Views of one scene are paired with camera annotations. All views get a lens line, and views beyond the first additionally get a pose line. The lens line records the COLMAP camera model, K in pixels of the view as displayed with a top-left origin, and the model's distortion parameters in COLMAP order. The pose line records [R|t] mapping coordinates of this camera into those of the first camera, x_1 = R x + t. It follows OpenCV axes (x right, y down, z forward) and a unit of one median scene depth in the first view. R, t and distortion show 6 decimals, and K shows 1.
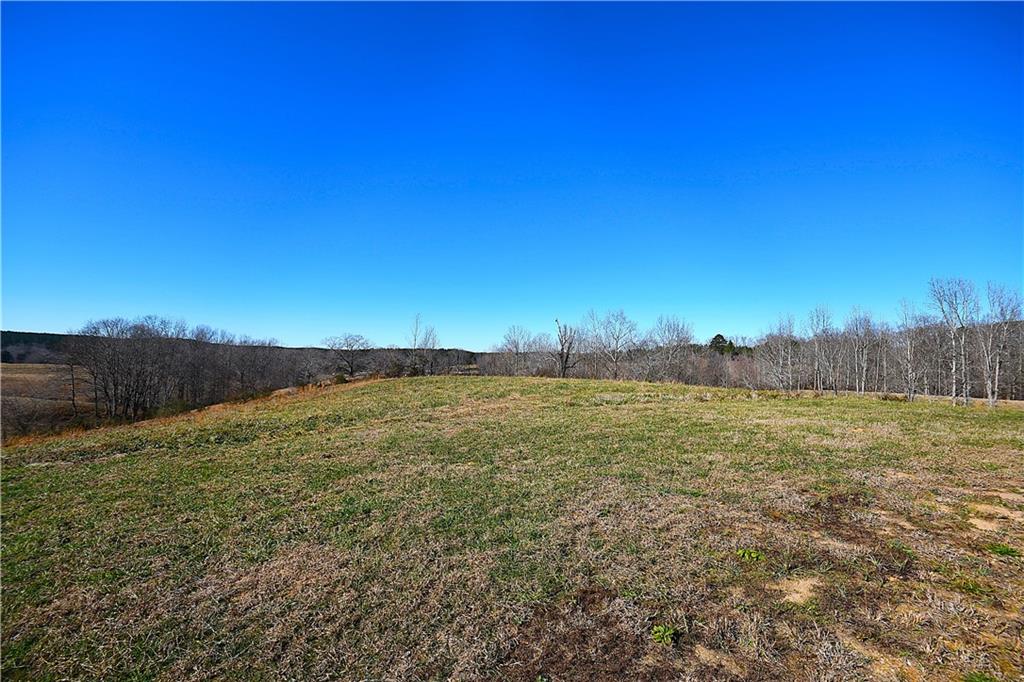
lens RADIAL K [[450.8, 0, 507.1], [0, 450.8, 347.4], [0, 0, 1]] dist [-0.000332, -0.008664]
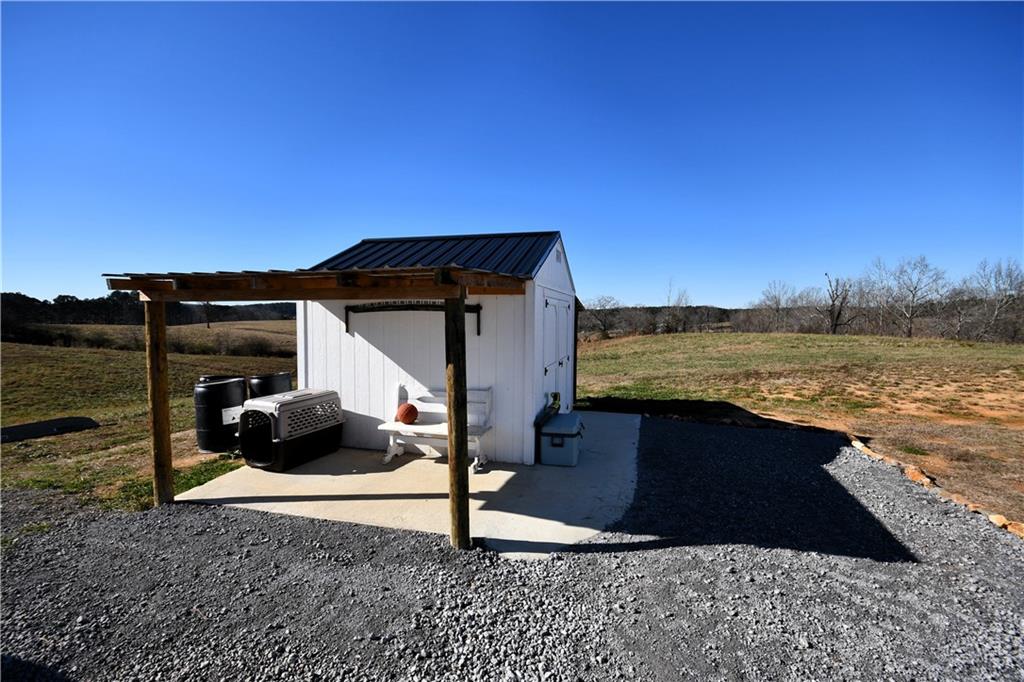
lens RADIAL K [[450.8, 0, 507.1], [0, 450.8, 347.4], [0, 0, 1]] dist [-0.000332, -0.008664]
pose [[0.868491, 0.017013, -0.495413, -0.002384], [0.028598, 0.996027, 0.084338, -0.004418], [0.494879, -0.087415, 0.864554, -0.114585]]
